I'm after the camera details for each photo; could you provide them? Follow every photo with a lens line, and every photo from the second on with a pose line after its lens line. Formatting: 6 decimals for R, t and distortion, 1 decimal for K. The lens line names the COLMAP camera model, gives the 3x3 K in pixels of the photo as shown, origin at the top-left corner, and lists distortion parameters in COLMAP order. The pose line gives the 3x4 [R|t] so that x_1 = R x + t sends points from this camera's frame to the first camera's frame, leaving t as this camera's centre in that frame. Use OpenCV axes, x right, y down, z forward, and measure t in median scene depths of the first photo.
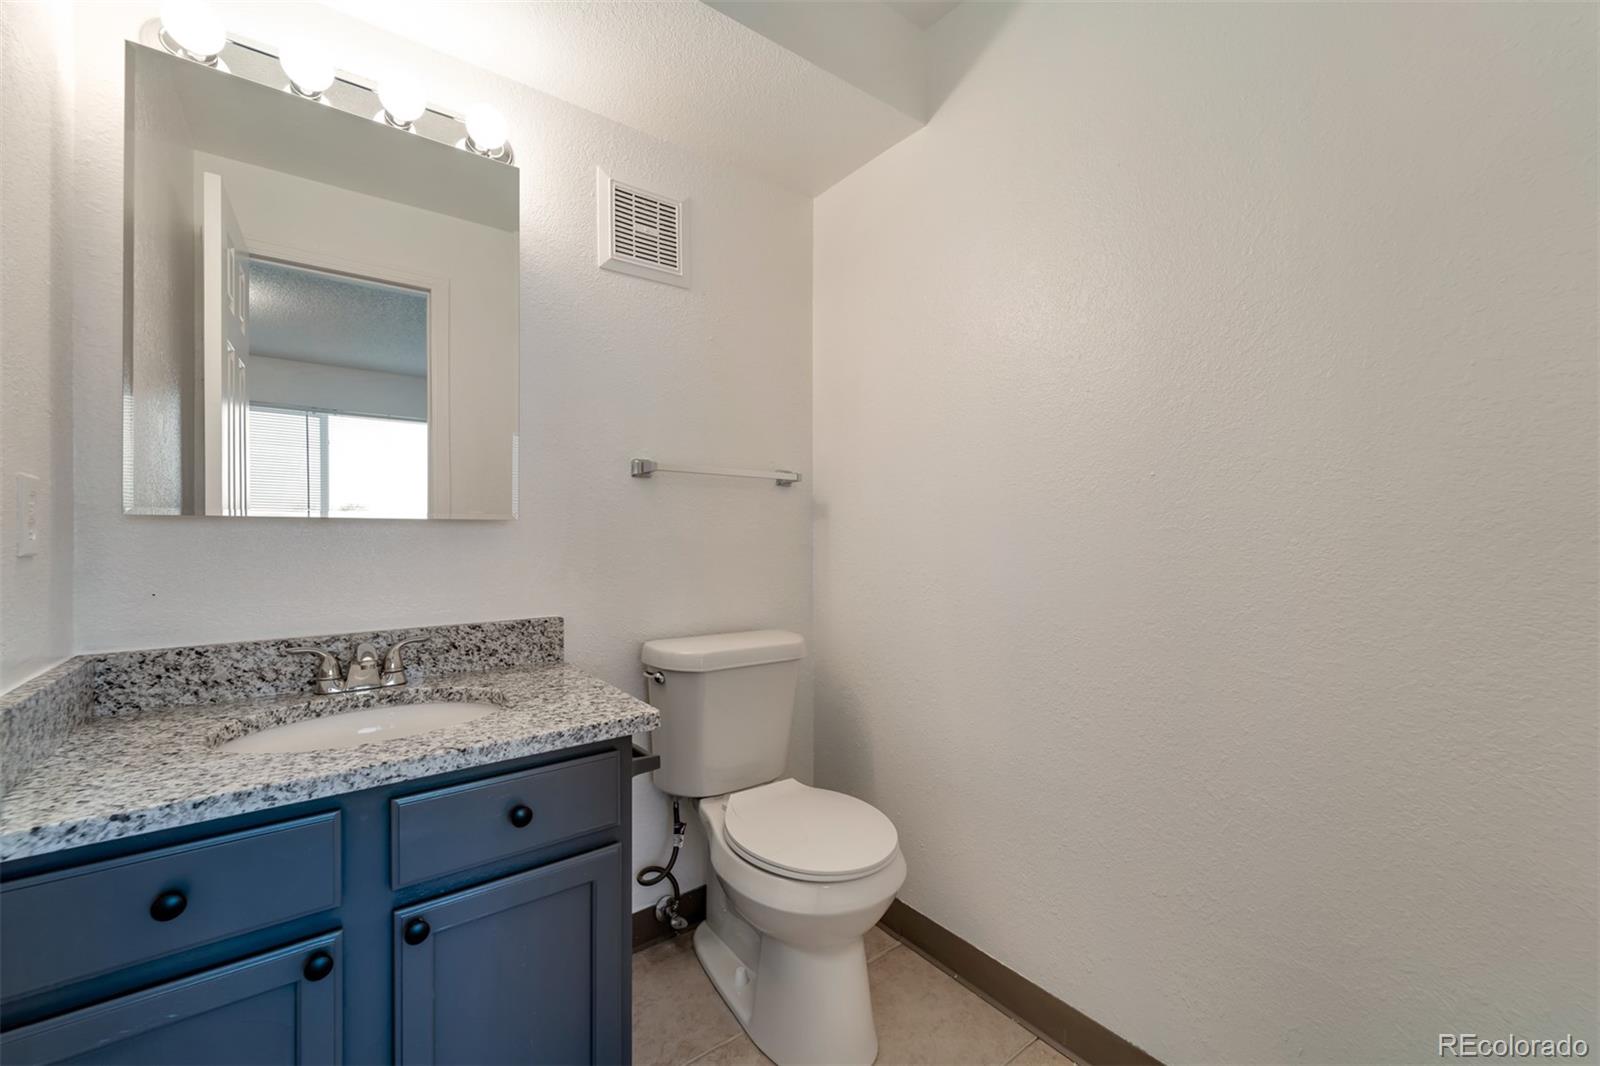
lens RADIAL K [[647.0, 0, 800.0], [0, 647.0, 533.0], [0, 0, 1]] dist [0.001389, 0.000155]
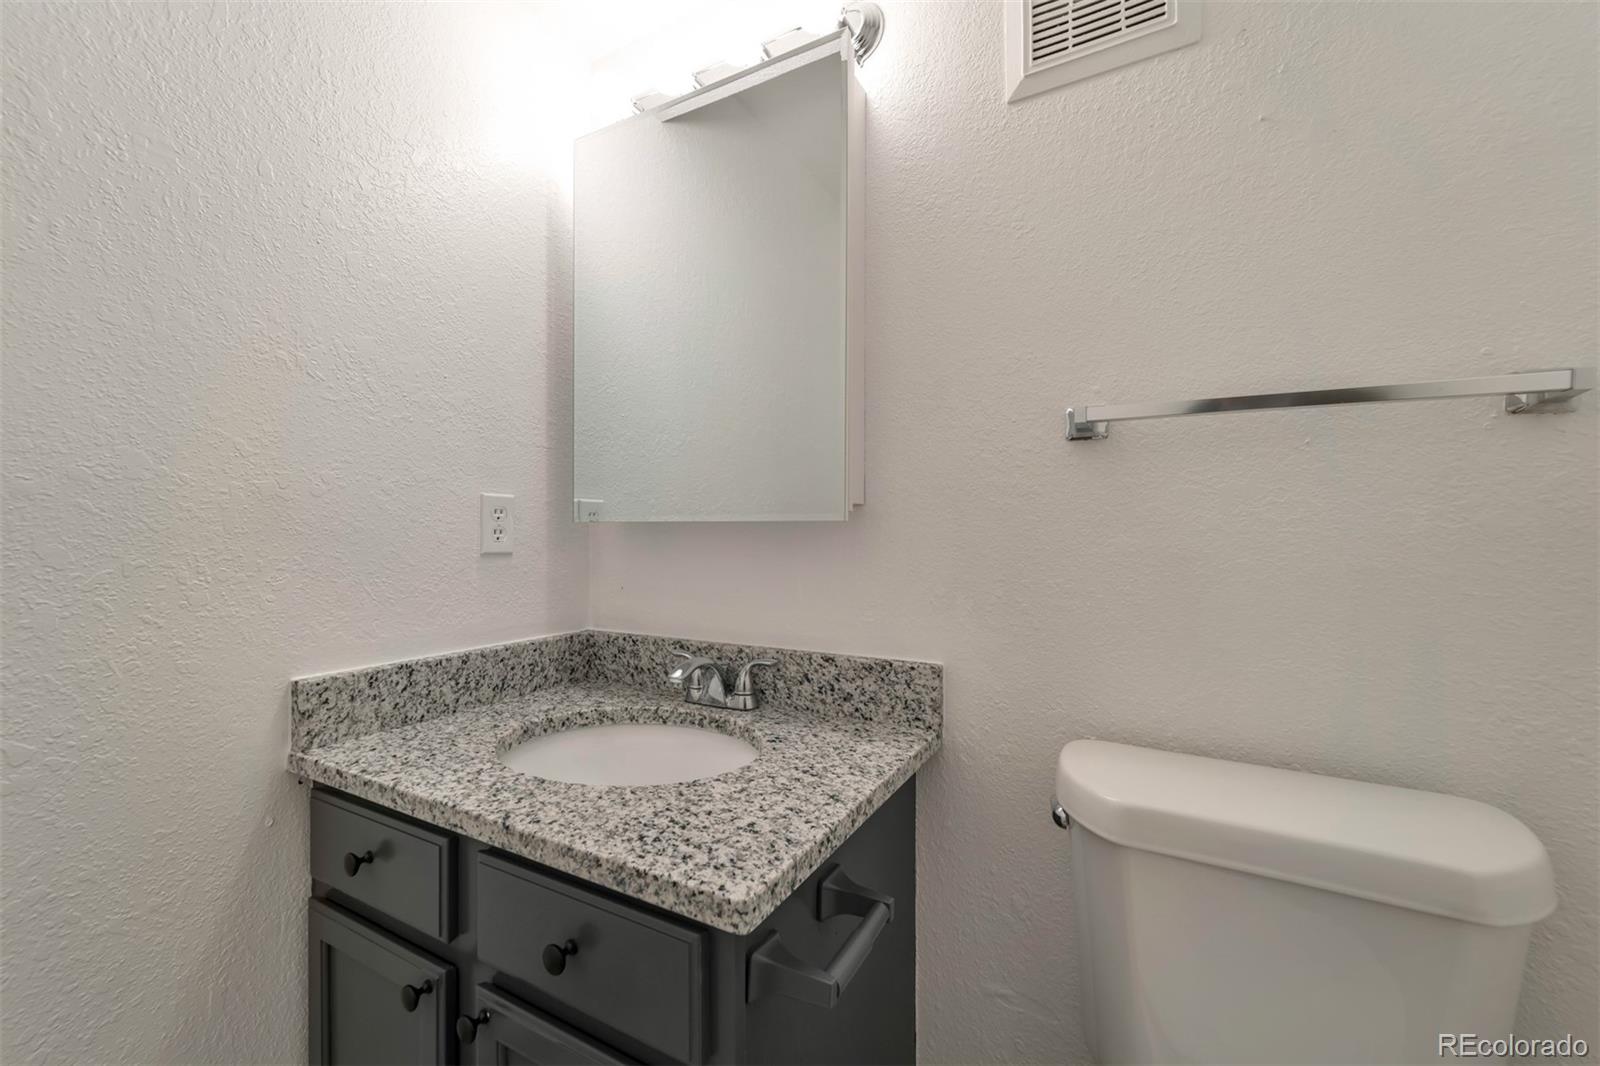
lens RADIAL K [[647.0, 0, 800.0], [0, 647.0, 533.0], [0, 0, 1]] dist [0.001389, 0.000155]
pose [[0.383248, 0.000570, -0.923645, 0.245176], [-0.000929, 1.000000, 0.000231, -0.008338], [0.923645, 0.000769, 0.383248, 0.797313]]
